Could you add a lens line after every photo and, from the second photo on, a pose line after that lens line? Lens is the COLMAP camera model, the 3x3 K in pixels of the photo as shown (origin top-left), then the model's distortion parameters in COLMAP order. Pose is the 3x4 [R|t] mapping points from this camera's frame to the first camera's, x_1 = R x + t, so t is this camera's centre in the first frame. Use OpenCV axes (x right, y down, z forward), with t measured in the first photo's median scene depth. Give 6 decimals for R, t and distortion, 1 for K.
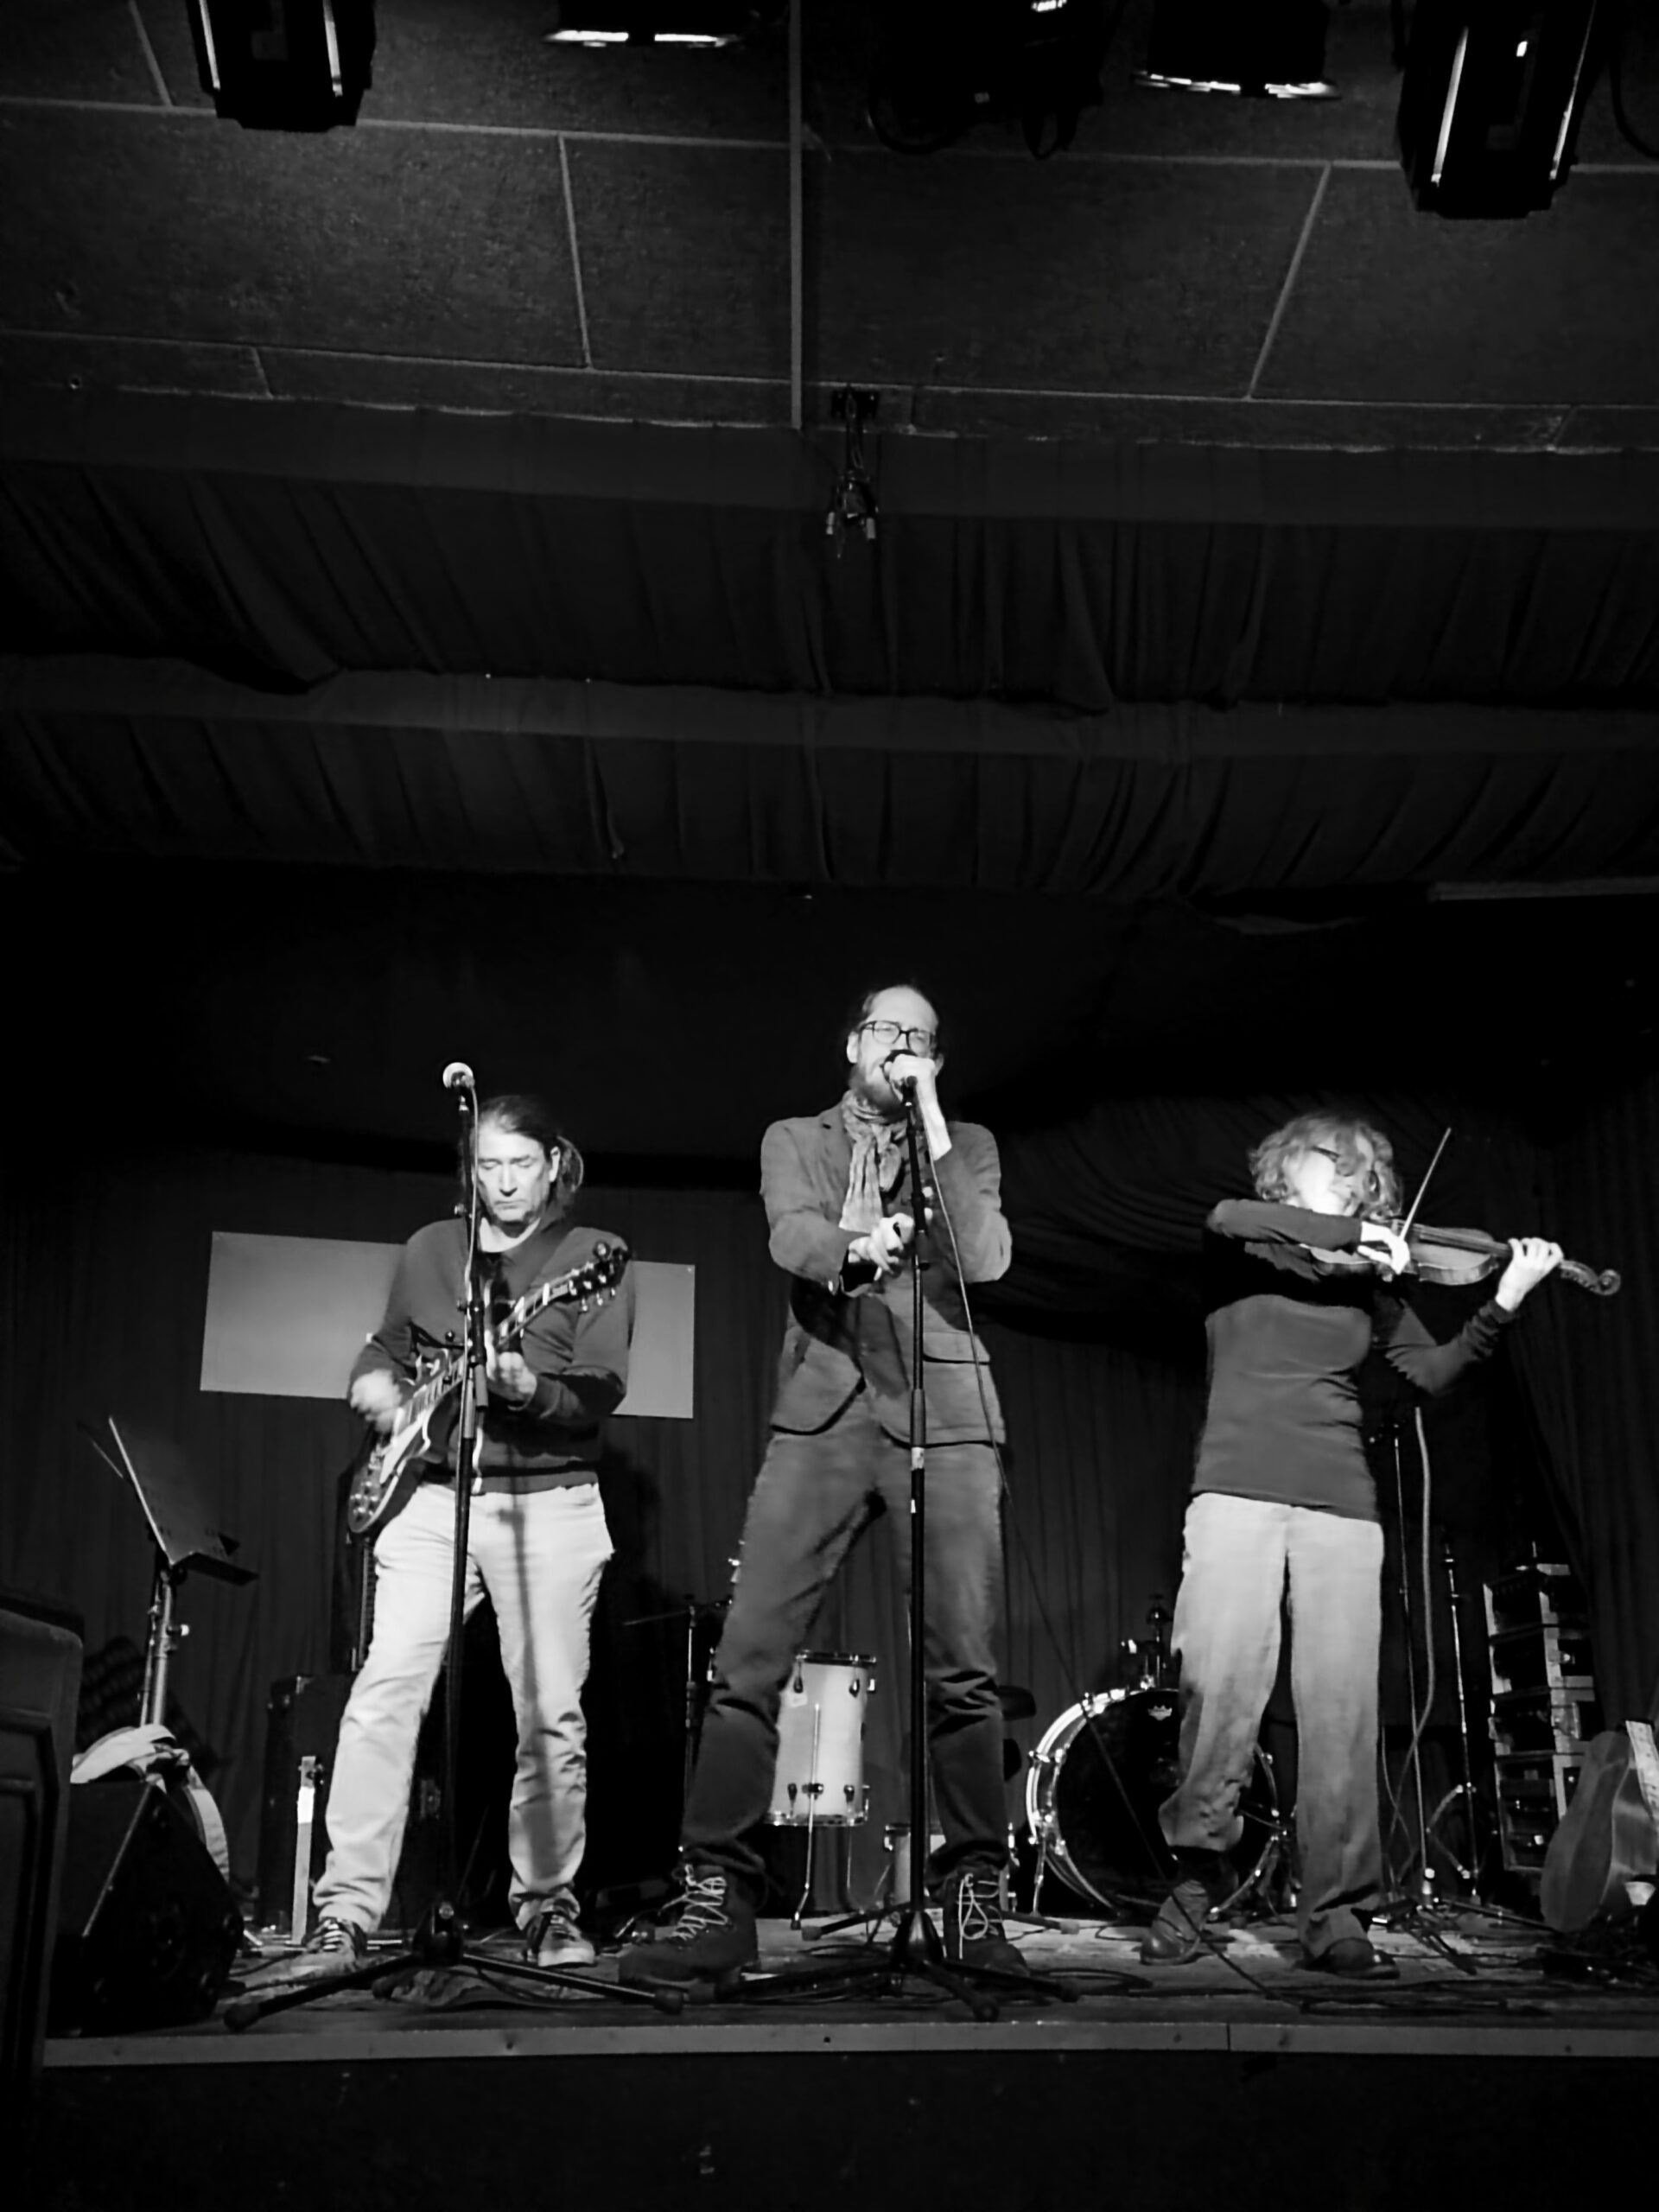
lens RADIAL K [[2291.2, 0, 812.5], [0, 2291.2, 1106.4], [0, 0, 1]] dist [0.007764, 0.063065]
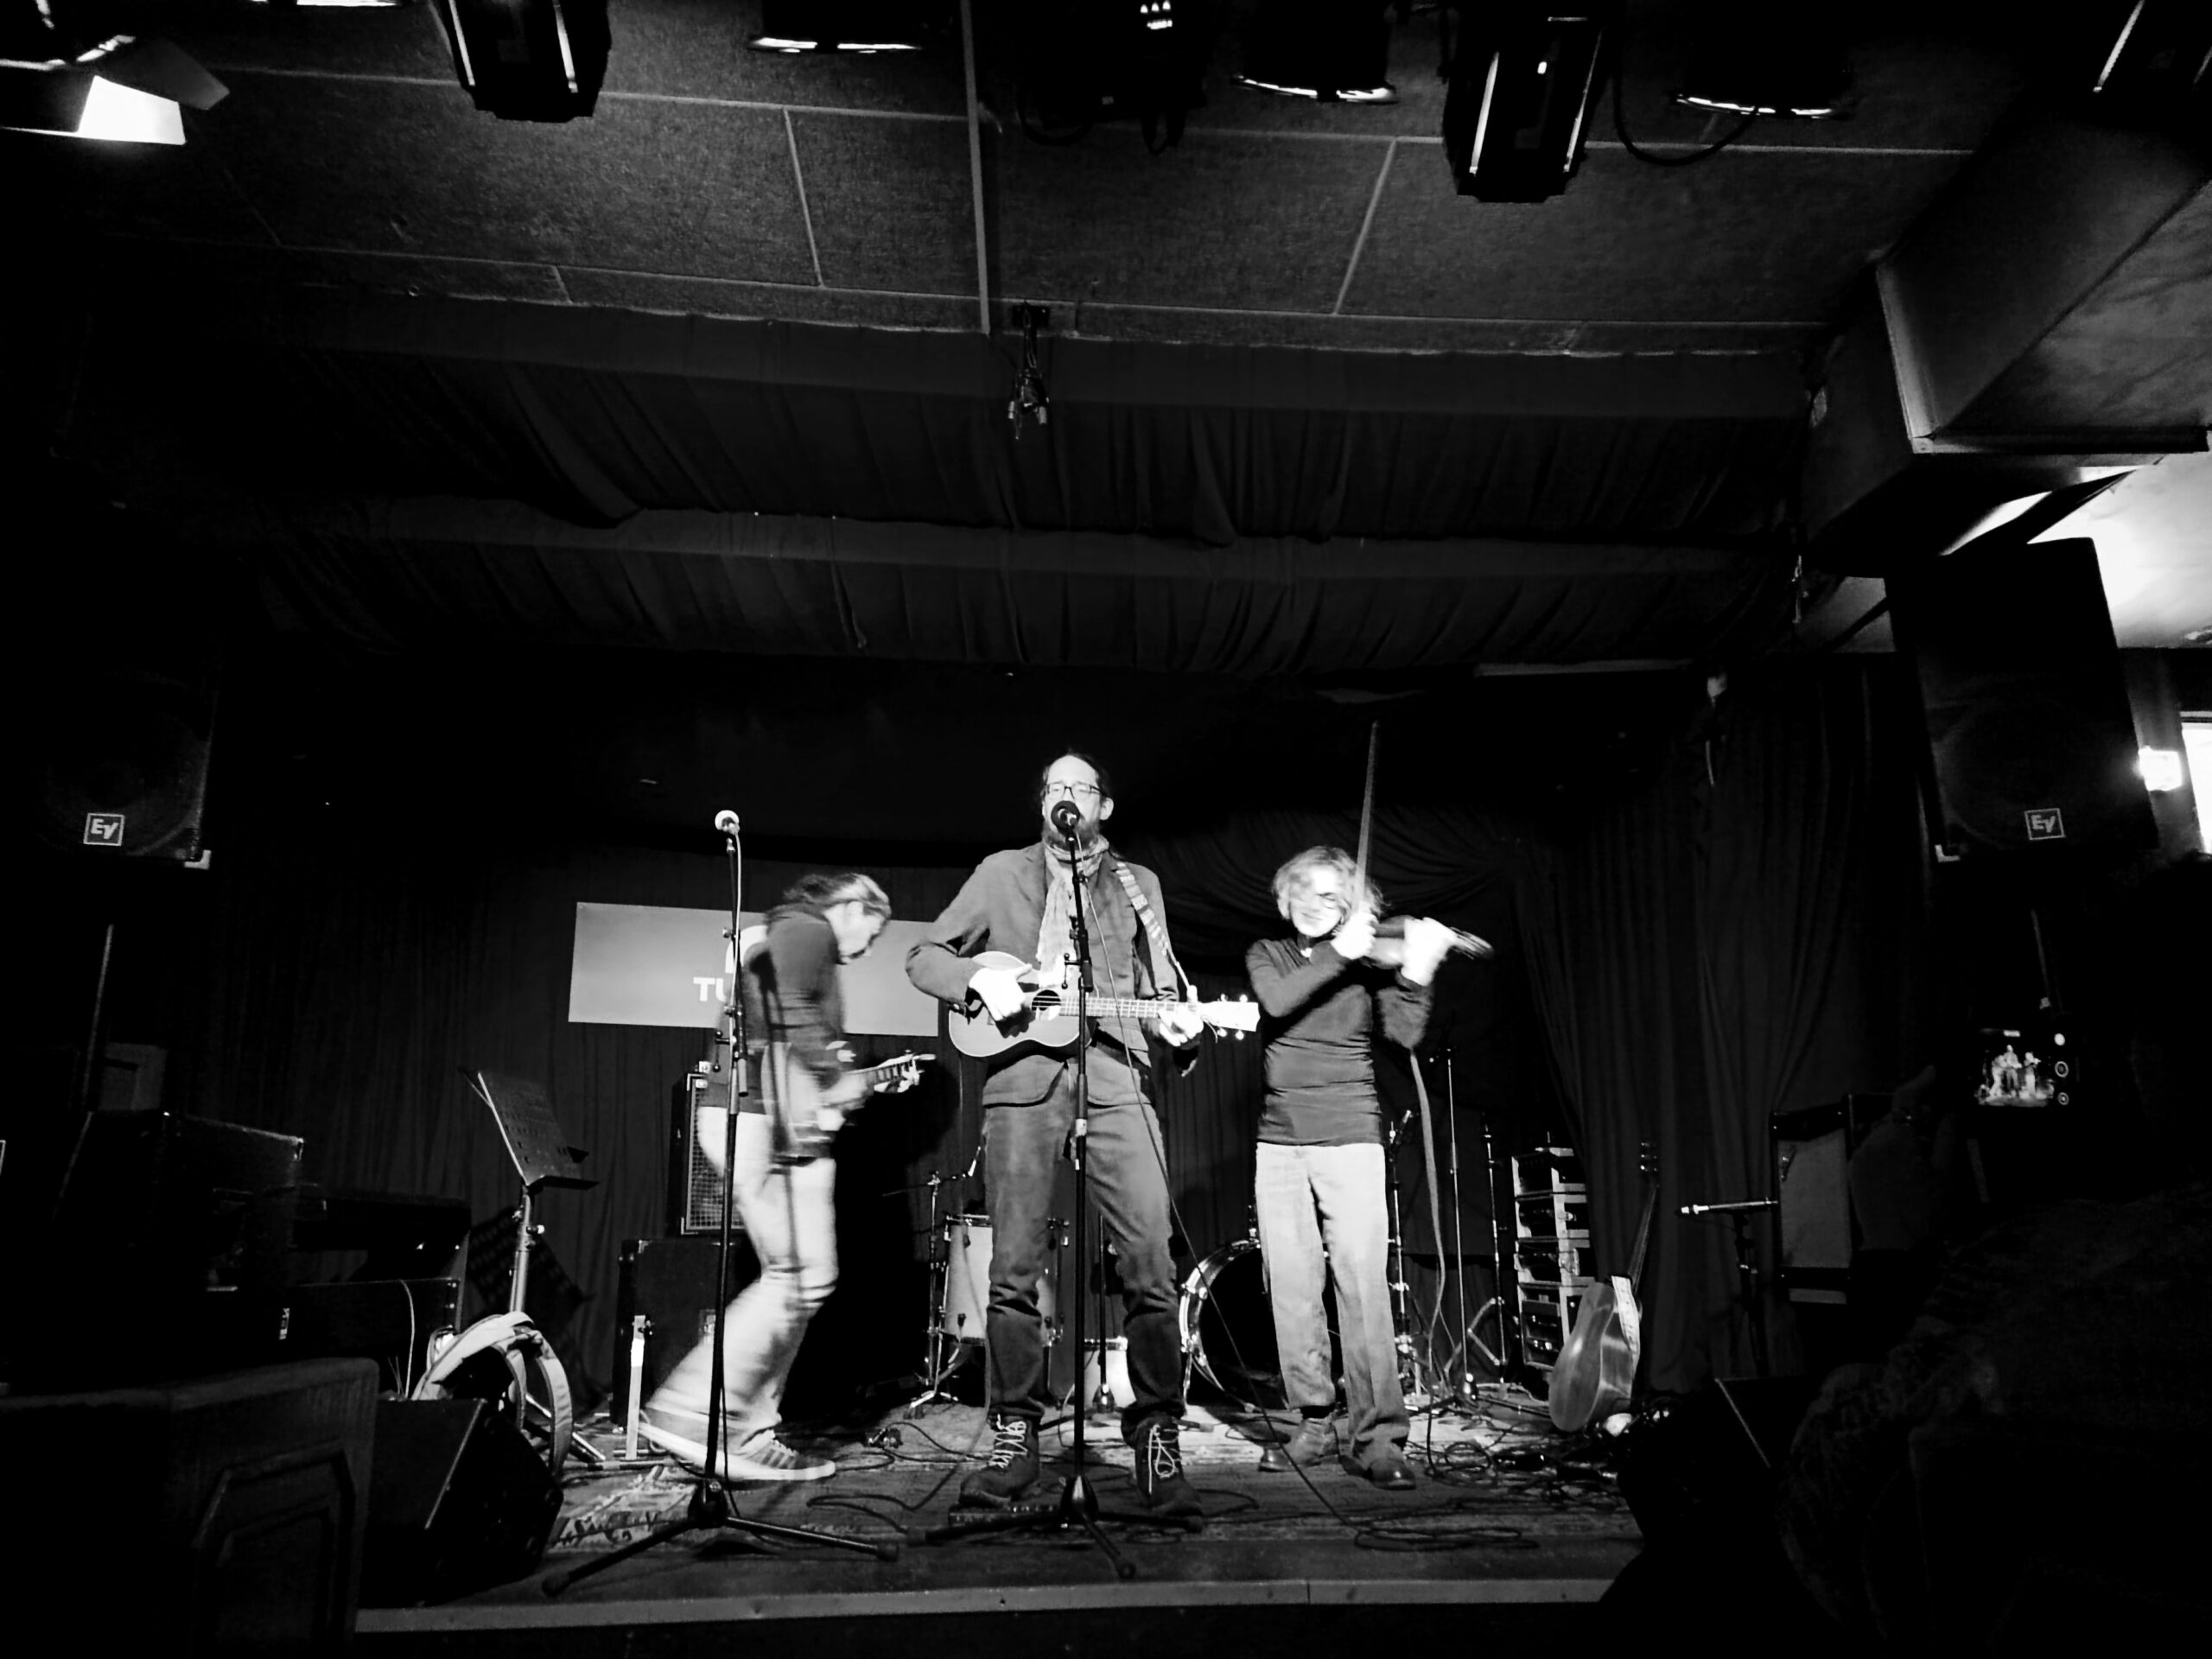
lens RADIAL K [[1622.6, 0, 1106.0], [0, 1622.6, 829.5], [0, 0, 1]] dist [0.027963, 0.004794]
pose [[0.999408, -0.002847, 0.034297, 0.027920], [0.001203, 0.998853, 0.047859, -0.061023], [-0.034394, -0.047789, 0.998265, 0.074546]]
